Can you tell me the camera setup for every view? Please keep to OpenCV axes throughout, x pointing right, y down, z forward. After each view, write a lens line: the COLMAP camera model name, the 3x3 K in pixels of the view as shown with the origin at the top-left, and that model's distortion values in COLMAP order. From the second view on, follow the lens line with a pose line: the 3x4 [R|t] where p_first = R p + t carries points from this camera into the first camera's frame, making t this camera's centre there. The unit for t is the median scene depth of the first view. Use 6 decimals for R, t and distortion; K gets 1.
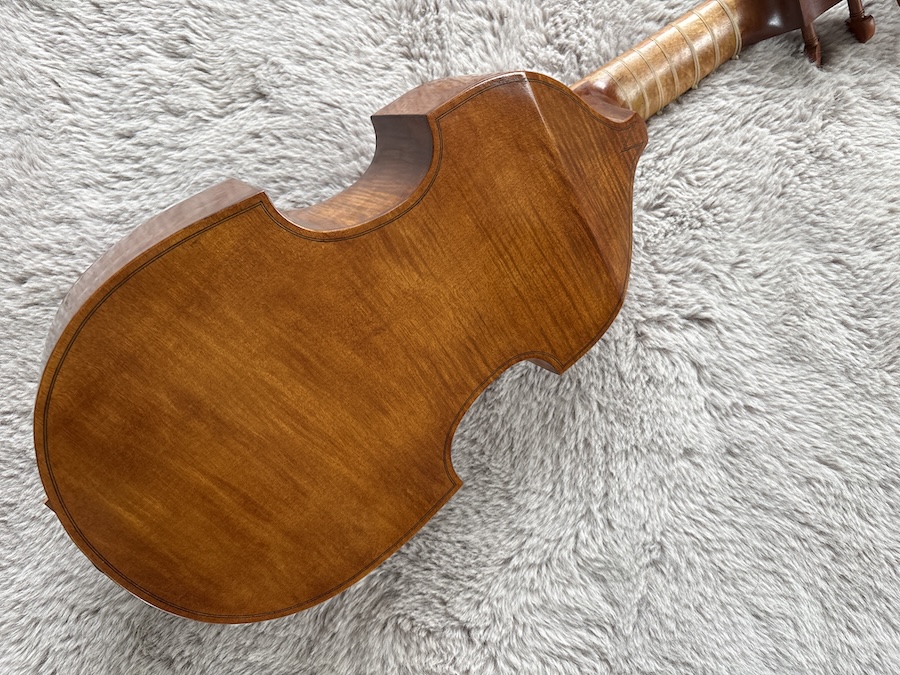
lens RADIAL K [[666.1, 0, 450.0], [0, 666.1, 337.5], [0, 0, 1]] dist [0.004964, -0.002447]
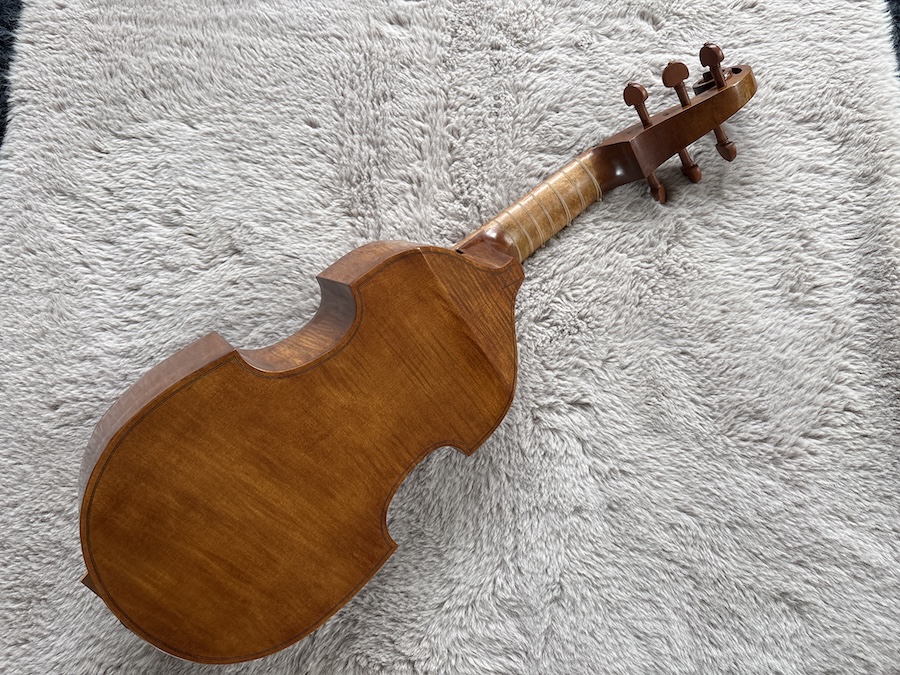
lens RADIAL K [[658.6, 0, 450.6], [0, 658.6, 342.6], [0, 0, 1]] dist [0.008932, -0.003347]
pose [[0.998108, -0.060415, 0.011433, 0.113567], [0.061166, 0.994566, -0.084249, -0.054703], [-0.006281, 0.084789, 0.996379, -0.286434]]
